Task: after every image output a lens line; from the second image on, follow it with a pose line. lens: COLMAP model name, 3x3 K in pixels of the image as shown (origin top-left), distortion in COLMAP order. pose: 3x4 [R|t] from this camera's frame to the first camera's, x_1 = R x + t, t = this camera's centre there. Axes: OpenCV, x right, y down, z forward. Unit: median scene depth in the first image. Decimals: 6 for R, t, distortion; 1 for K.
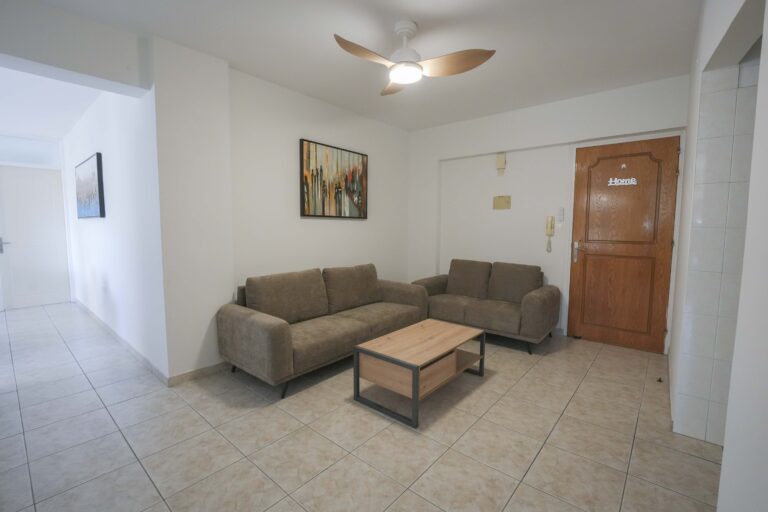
lens RADIAL K [[337.3, 0, 385.2], [0, 337.3, 257.2], [0, 0, 1]] dist [-0.001011, 0.000061]
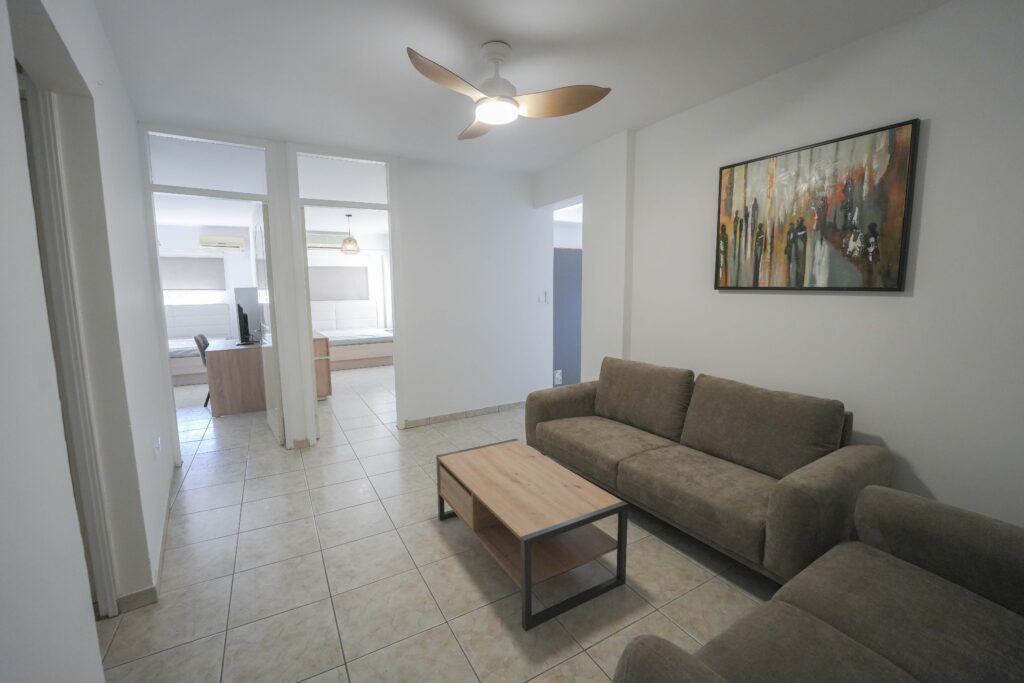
lens RADIAL K [[420.1, 0, 513.8], [0, 420.1, 334.9], [0, 0, 1]] dist [-0.003515, -0.000215]
pose [[-0.322114, 0.110445, -0.940236, 0.620504], [-0.076079, 0.986939, 0.141995, -0.114309], [0.943639, 0.117271, -0.309505, 0.854640]]
